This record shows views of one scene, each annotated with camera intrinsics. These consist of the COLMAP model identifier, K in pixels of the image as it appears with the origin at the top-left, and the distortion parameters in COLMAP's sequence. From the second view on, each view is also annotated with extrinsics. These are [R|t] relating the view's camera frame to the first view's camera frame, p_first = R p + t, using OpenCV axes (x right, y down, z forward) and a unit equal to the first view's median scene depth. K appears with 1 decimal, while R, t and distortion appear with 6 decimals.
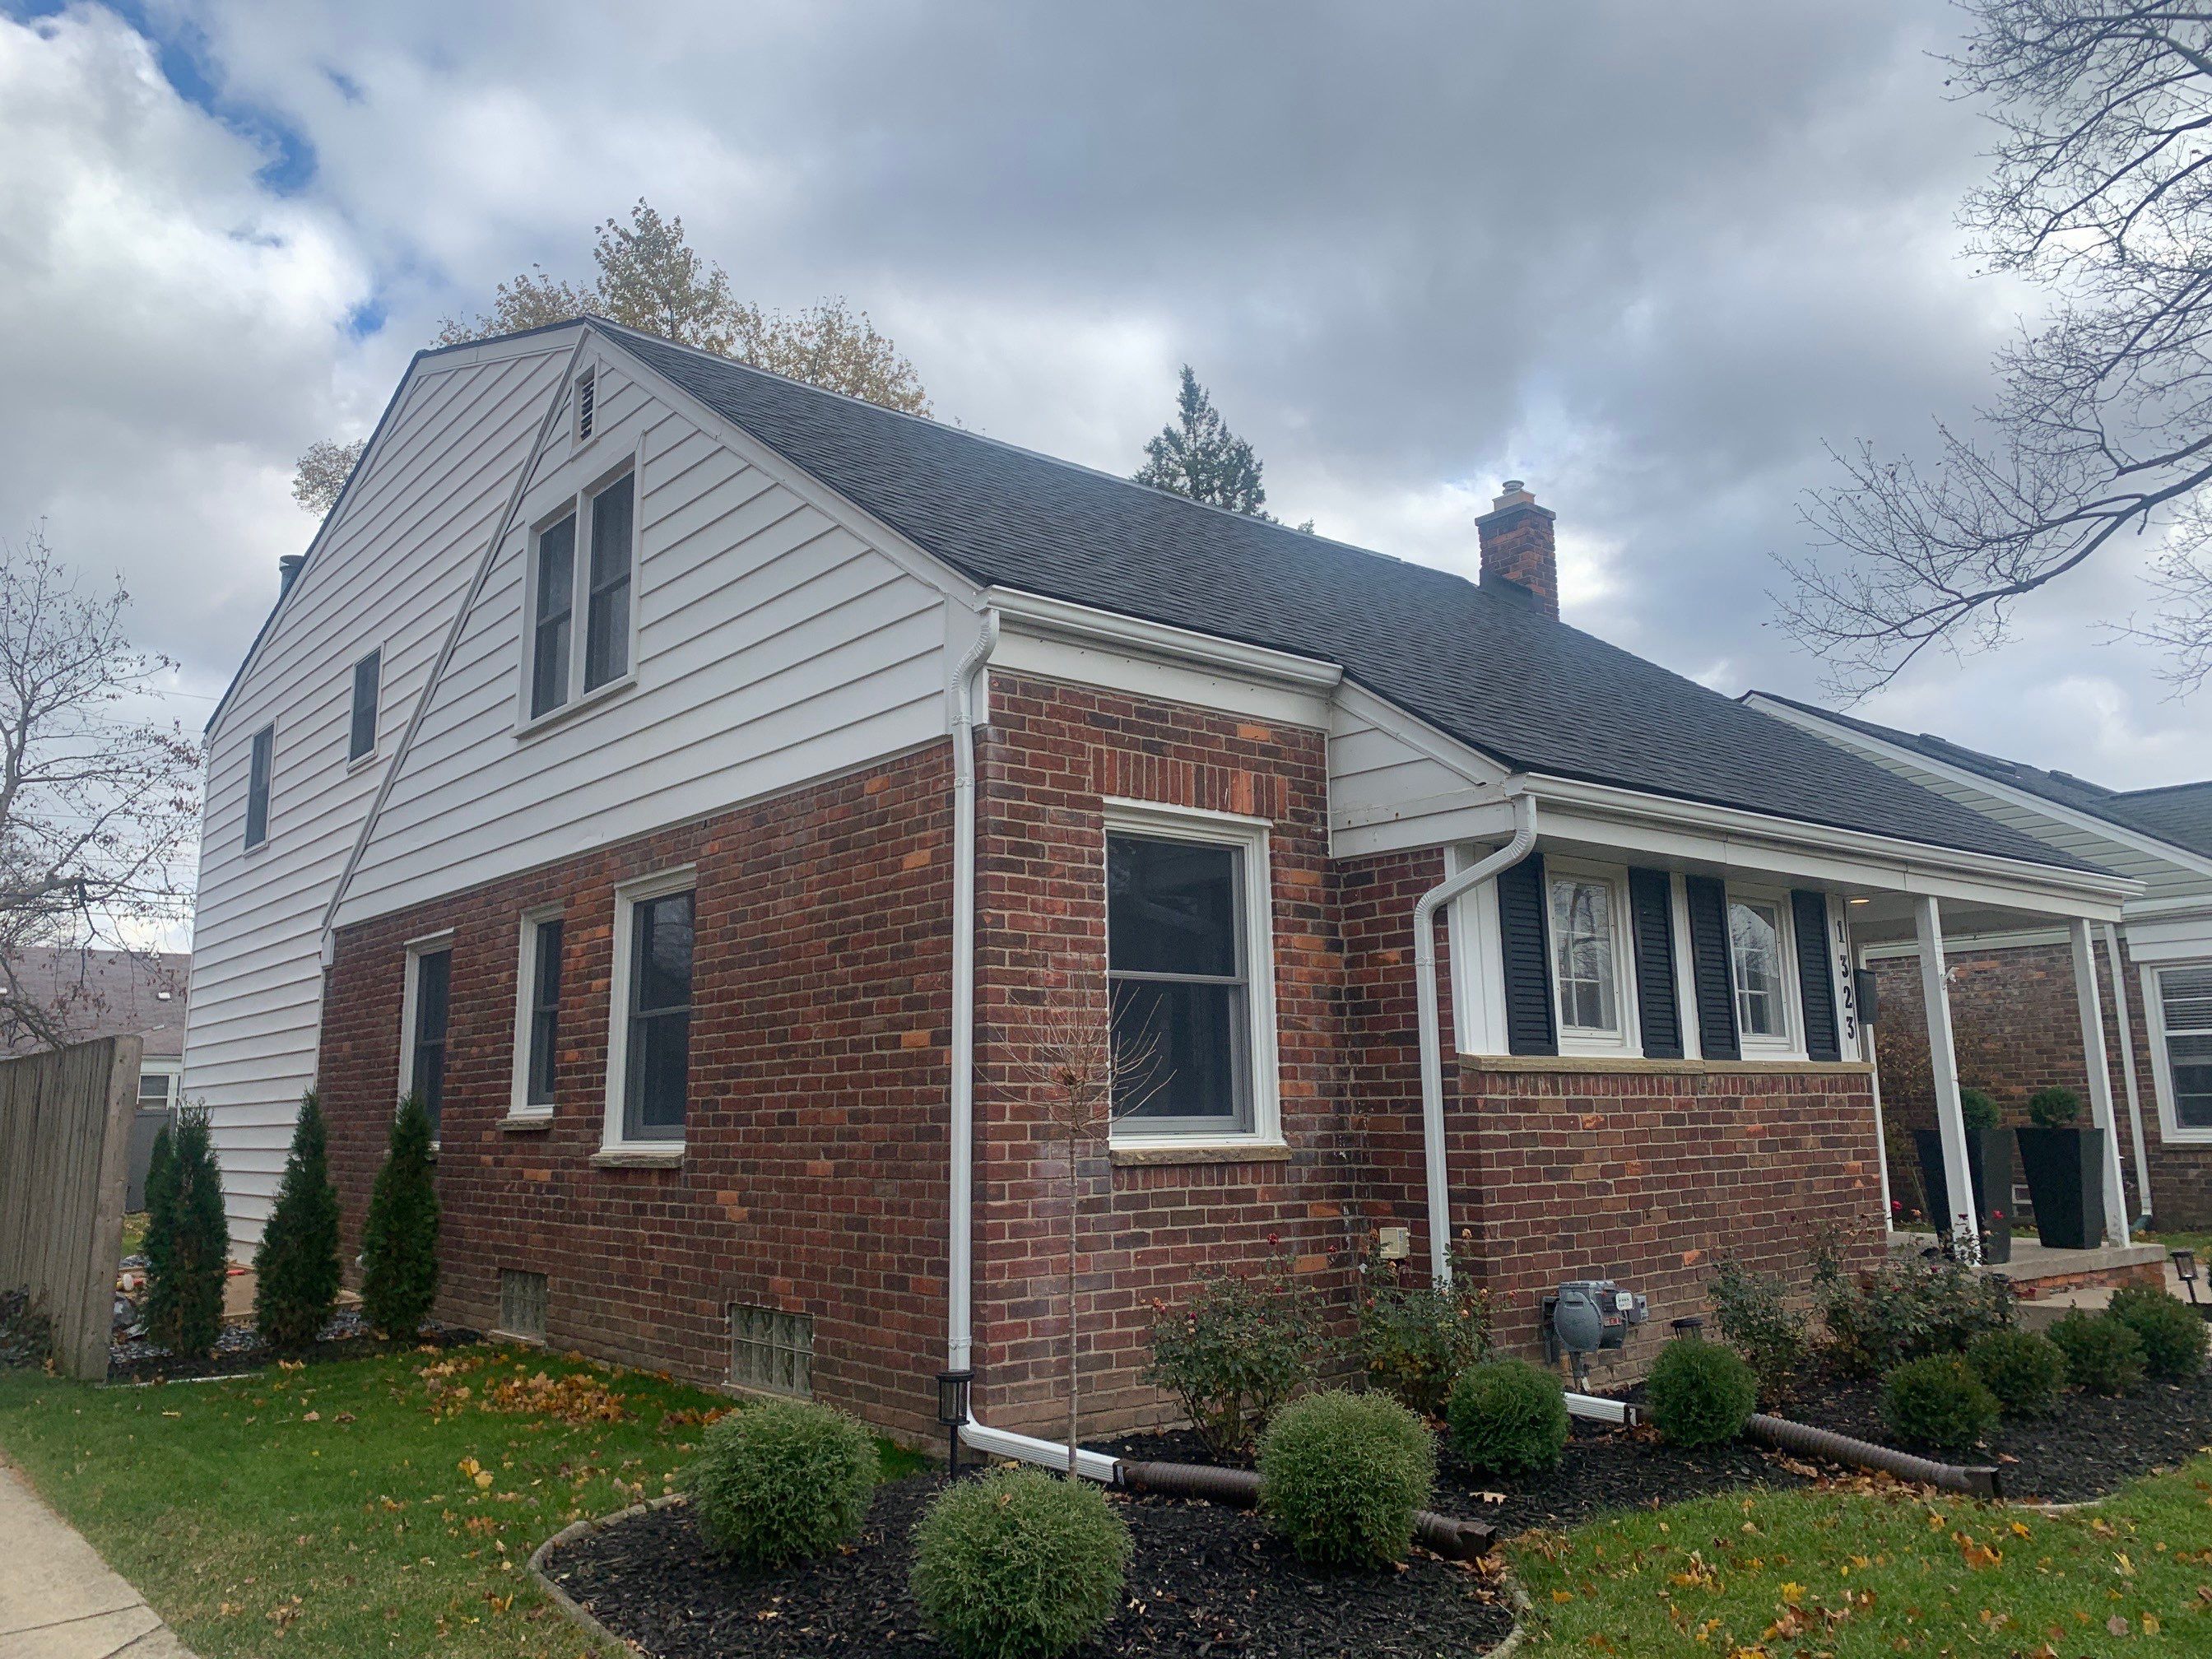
lens RADIAL K [[1681.0, 0, 1116.7], [0, 1681.0, 779.7], [0, 0, 1]] dist [0.131778, -0.269818]
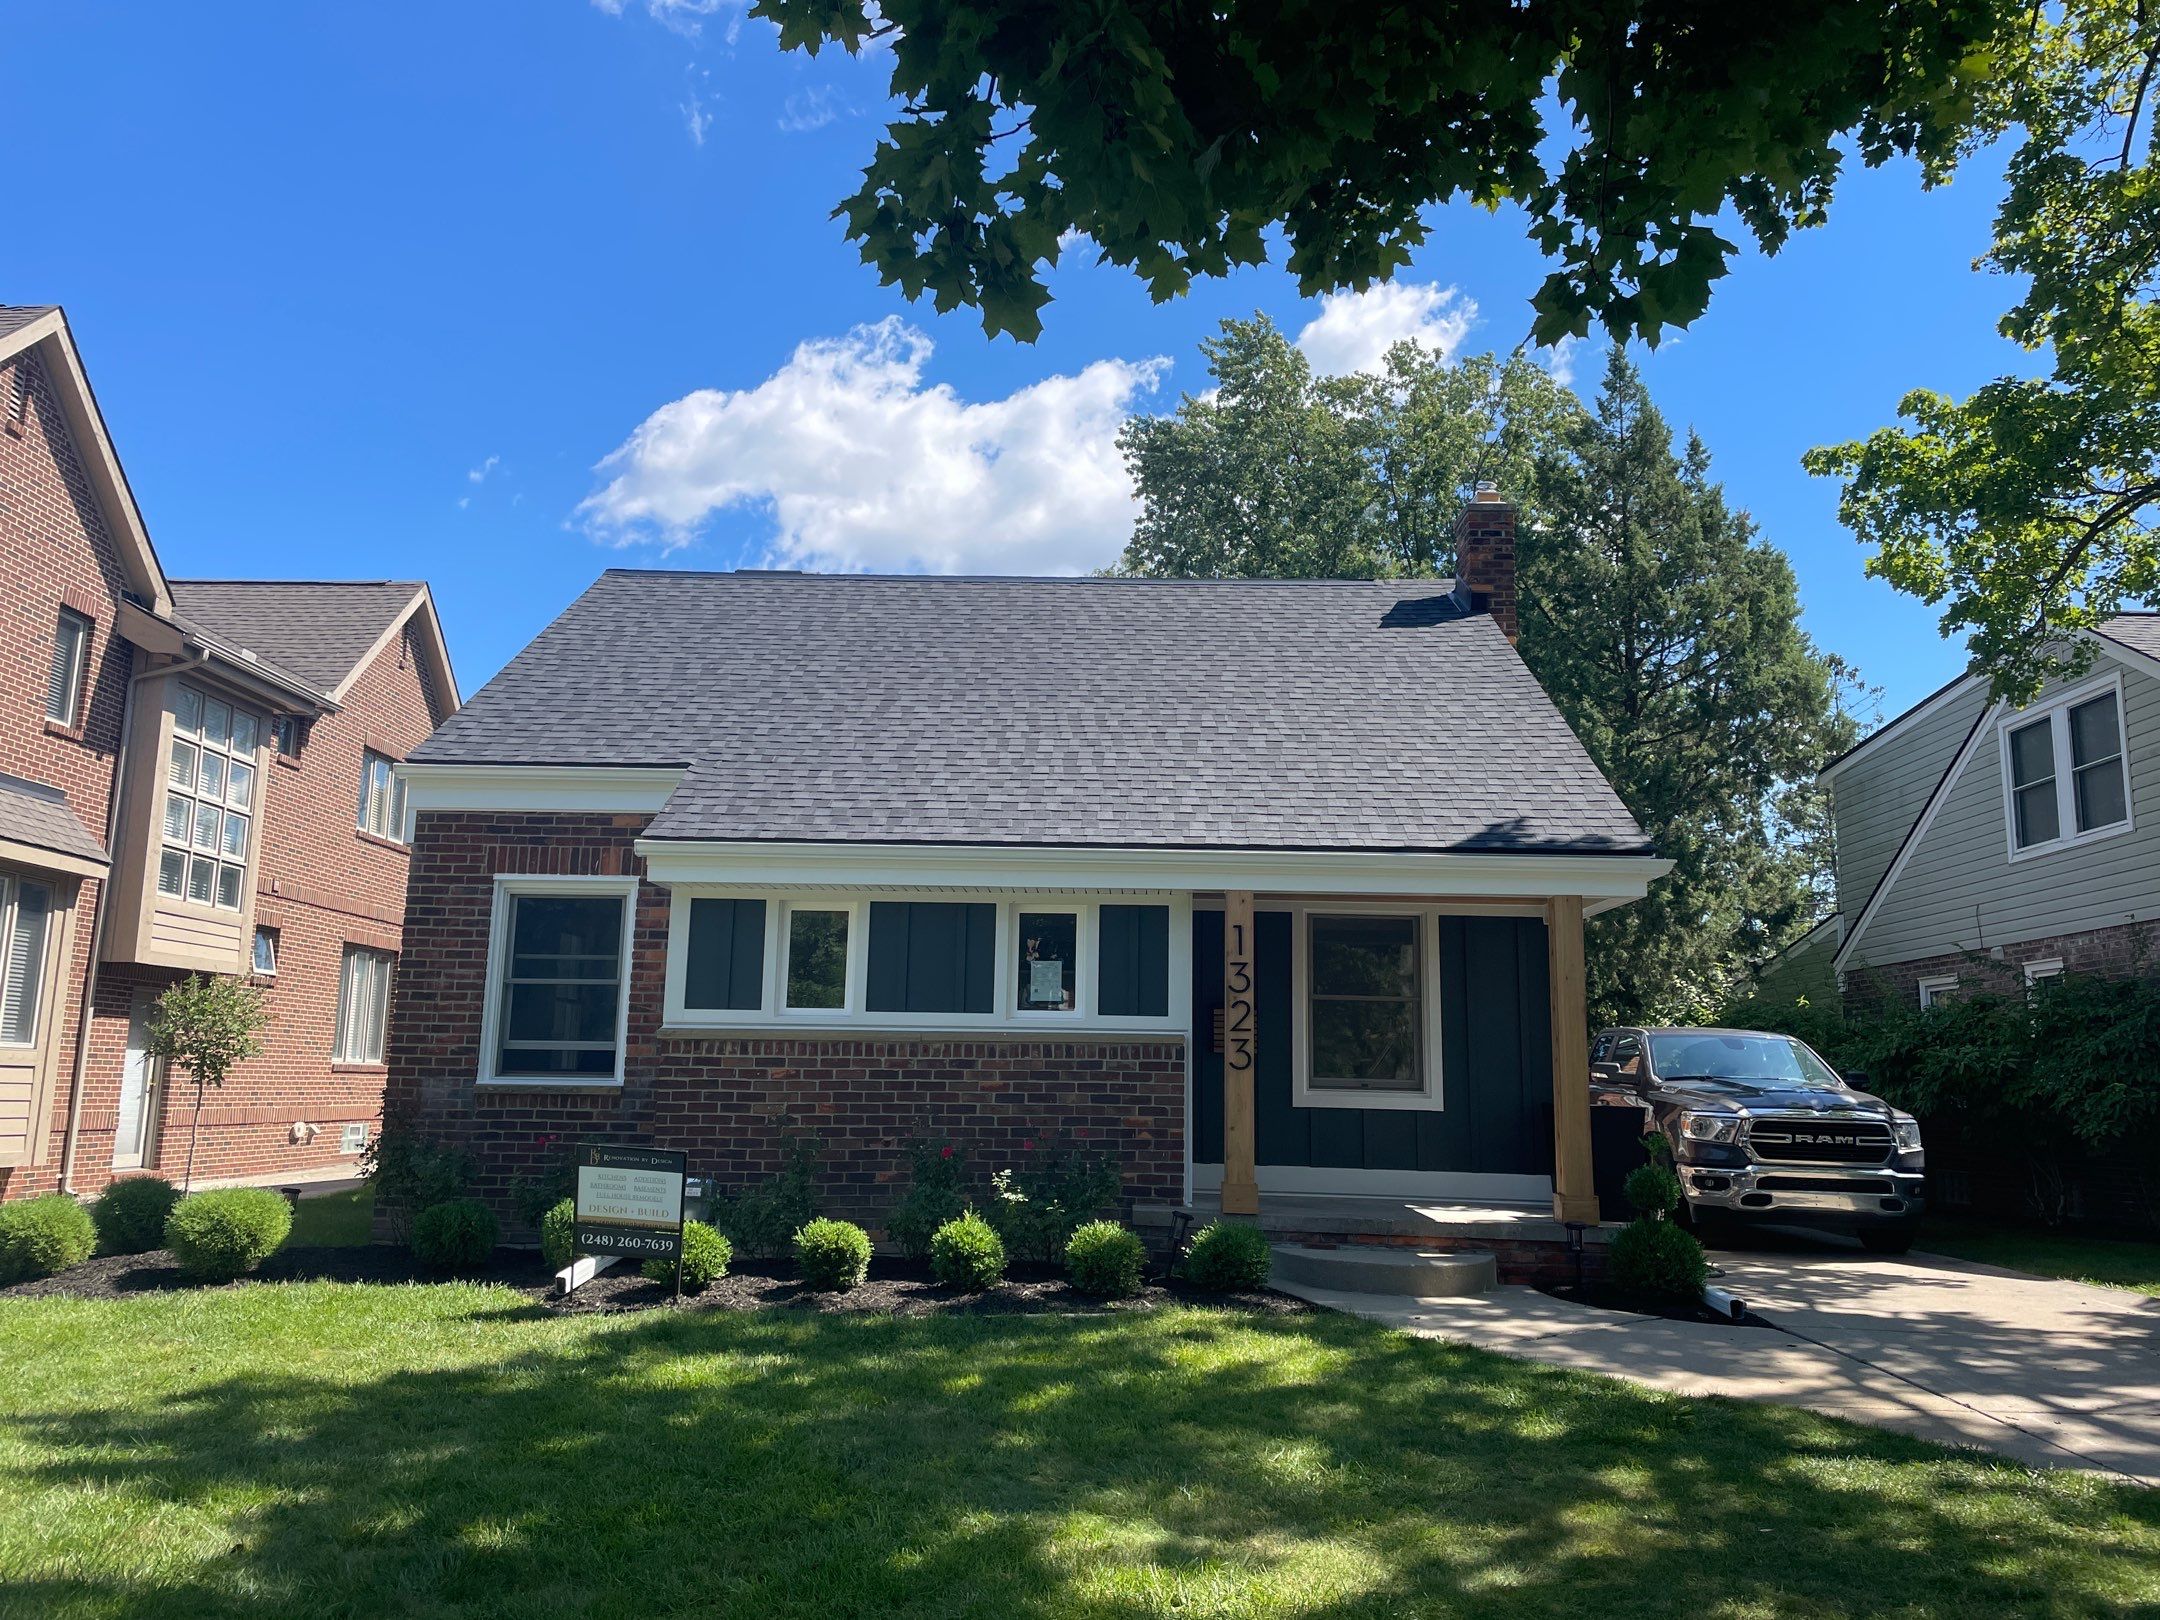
lens RADIAL K [[1618.6, 0, 1074.3], [0, 1618.6, 811.5], [0, 0, 1]] dist [0.107908, -0.118537]
pose [[0.750540, -0.082583, -0.655645, 1.458997], [0.099722, 0.994953, -0.011165, 0.022244], [0.653258, -0.057002, 0.754987, 0.145401]]
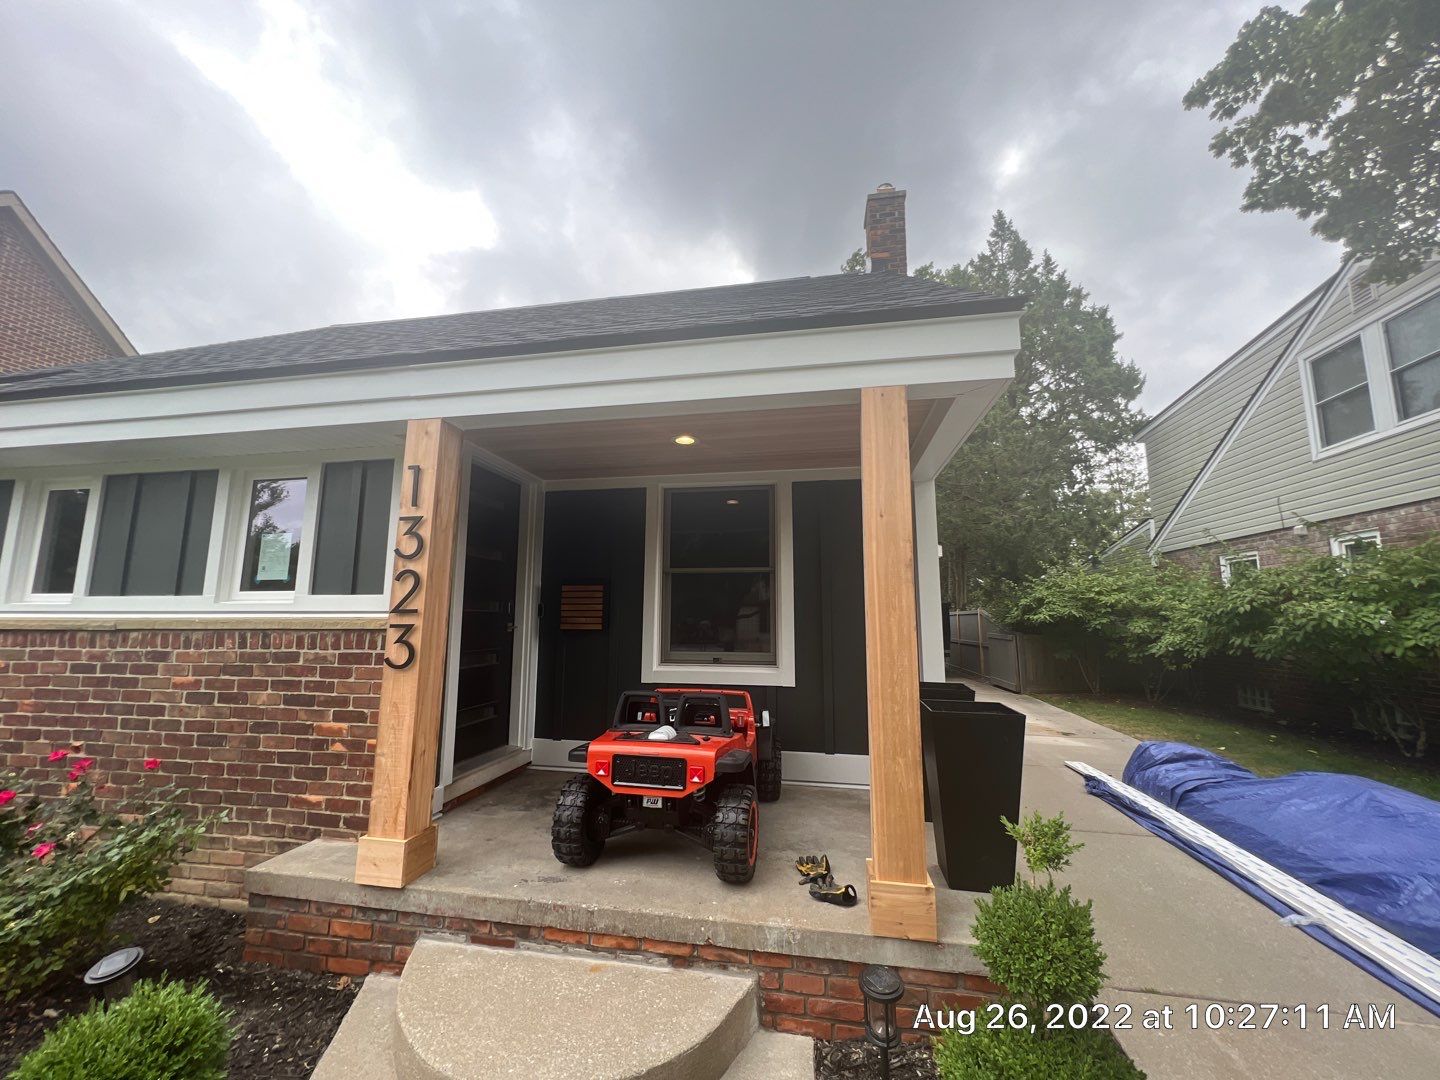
lens RADIAL K [[572.8, 0, 720.0], [0, 572.8, 540.0], [0, 0, 1]] dist [0.001714, 0.000124]
pose [[0.635000, -0.086133, -0.767696, 1.022736], [0.137912, 0.990440, 0.002949, 0.190287], [0.760102, -0.107748, 0.640808, 1.213312]]
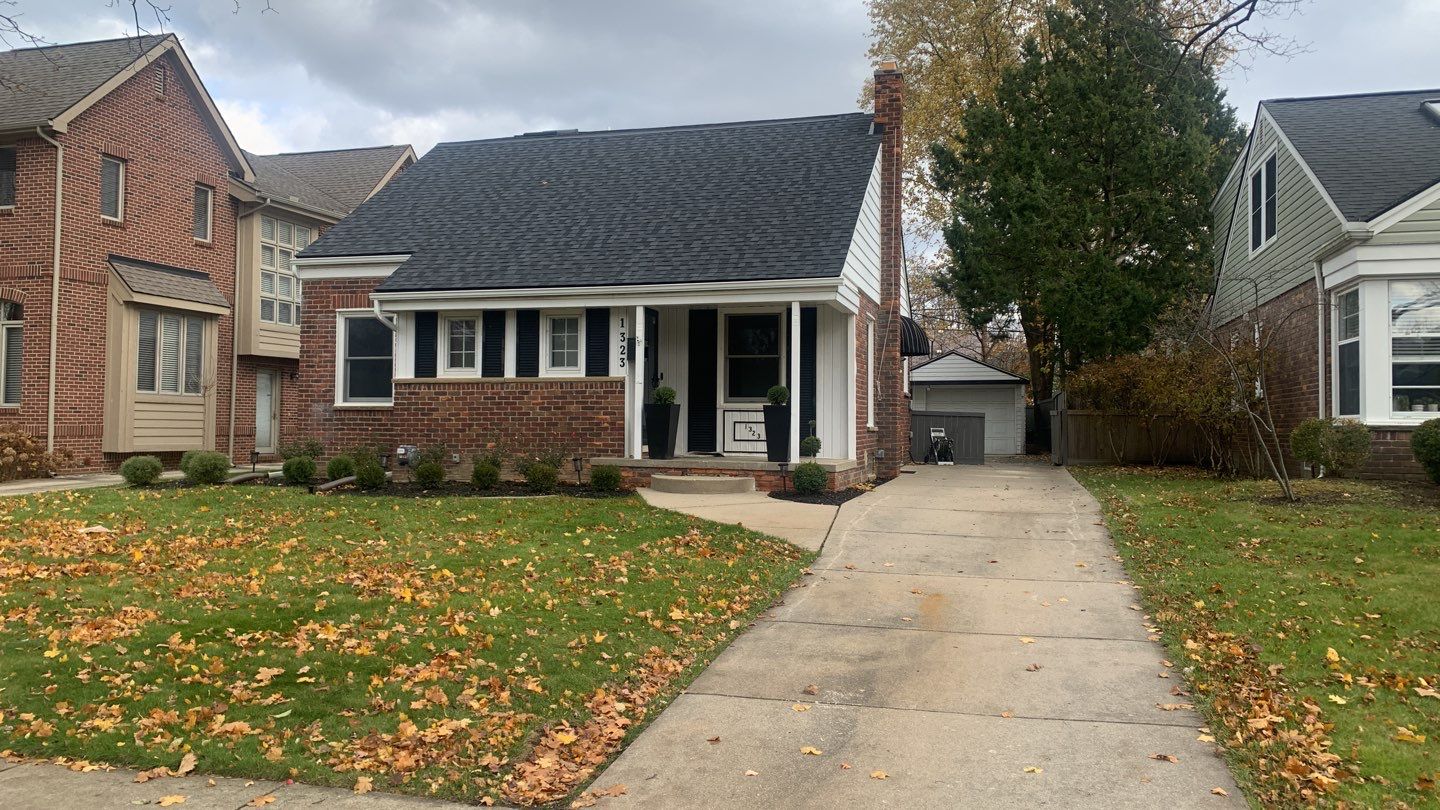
lens RADIAL K [[1066.6, 0, 744.9], [0, 1066.6, 393.3], [0, 0, 1]] dist [0.042272, -0.002909]
pose [[0.587880, -0.006150, -0.808924, 2.270578], [0.143947, 0.984807, 0.097126, 0.086730], [0.796038, -0.173541, 0.579834, 0.332286]]
